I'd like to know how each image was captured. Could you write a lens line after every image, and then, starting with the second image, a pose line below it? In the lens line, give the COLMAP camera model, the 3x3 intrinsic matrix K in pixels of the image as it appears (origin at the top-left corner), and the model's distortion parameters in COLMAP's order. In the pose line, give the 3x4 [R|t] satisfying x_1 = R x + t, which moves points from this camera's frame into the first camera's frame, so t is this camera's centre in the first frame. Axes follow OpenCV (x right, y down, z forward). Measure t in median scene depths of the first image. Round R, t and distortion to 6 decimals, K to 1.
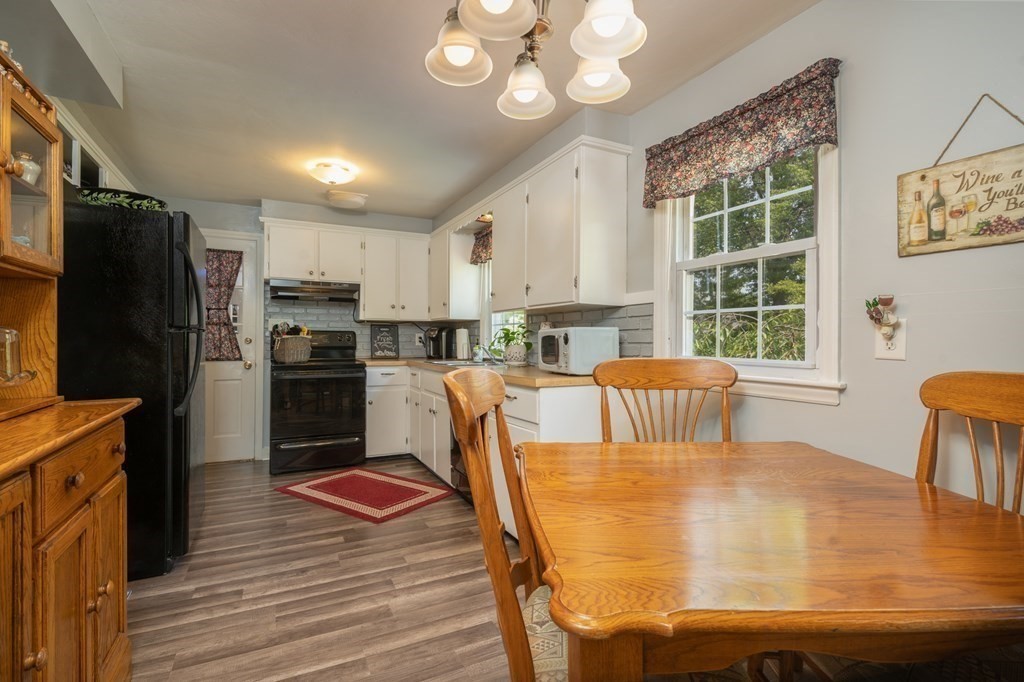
lens RADIAL K [[482.9, 0, 508.9], [0, 482.9, 338.6], [0, 0, 1]] dist [-0.003571, 0.001011]
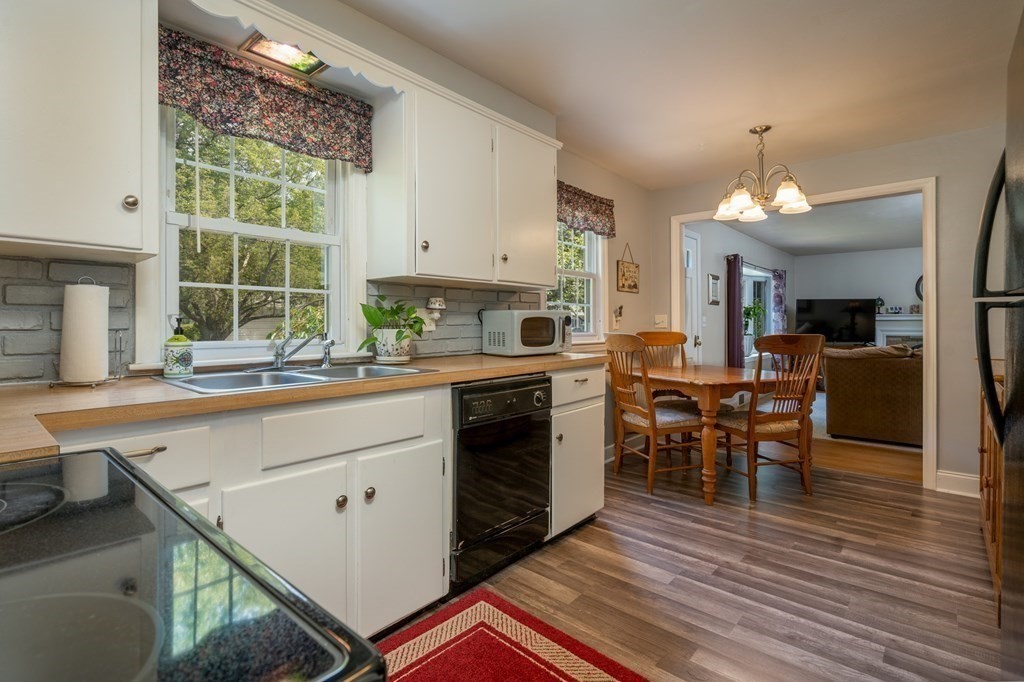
lens RADIAL K [[482.9, 0, 507.3], [0, 482.9, 326.8], [0, 0, 1]] dist [-0.003571, 0.001011]
pose [[-0.374495, -0.009488, 0.927181, -0.473398], [-0.003788, 0.999955, 0.008702, 0.002139], [-0.927221, -0.000253, -0.374514, 0.844142]]
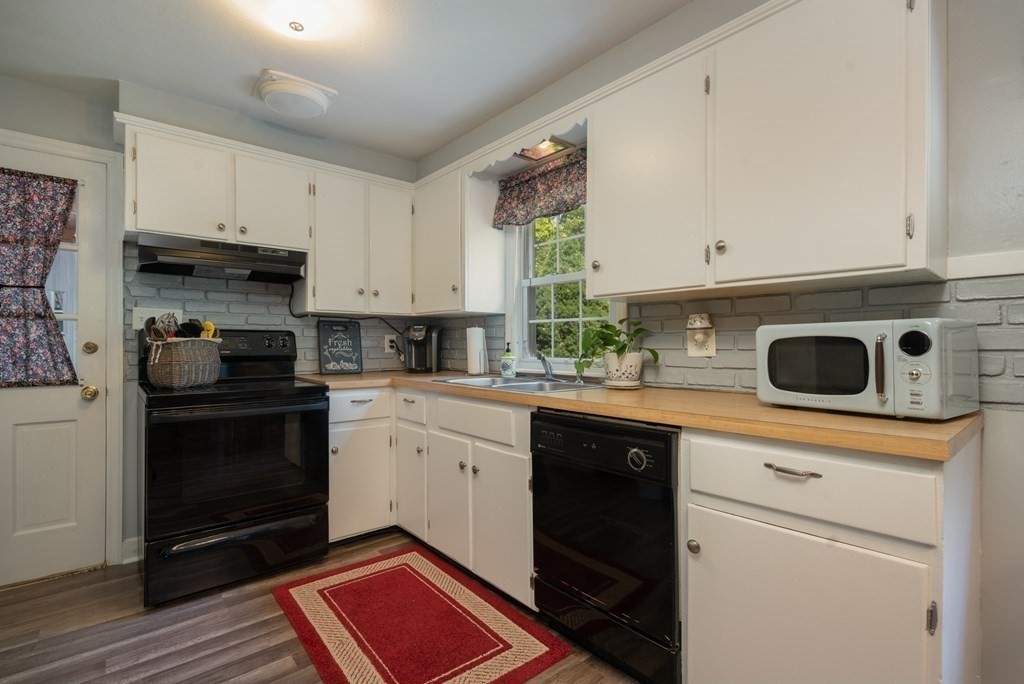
lens RADIAL K [[482.9, 0, 514.0], [0, 482.9, 343.6], [0, 0, 1]] dist [-0.003571, 0.001011]
pose [[0.970796, -0.003720, 0.239878, -0.212196], [0.002246, 0.999977, 0.006419, -0.002528], [-0.239896, -0.005692, 0.970782, 0.367815]]
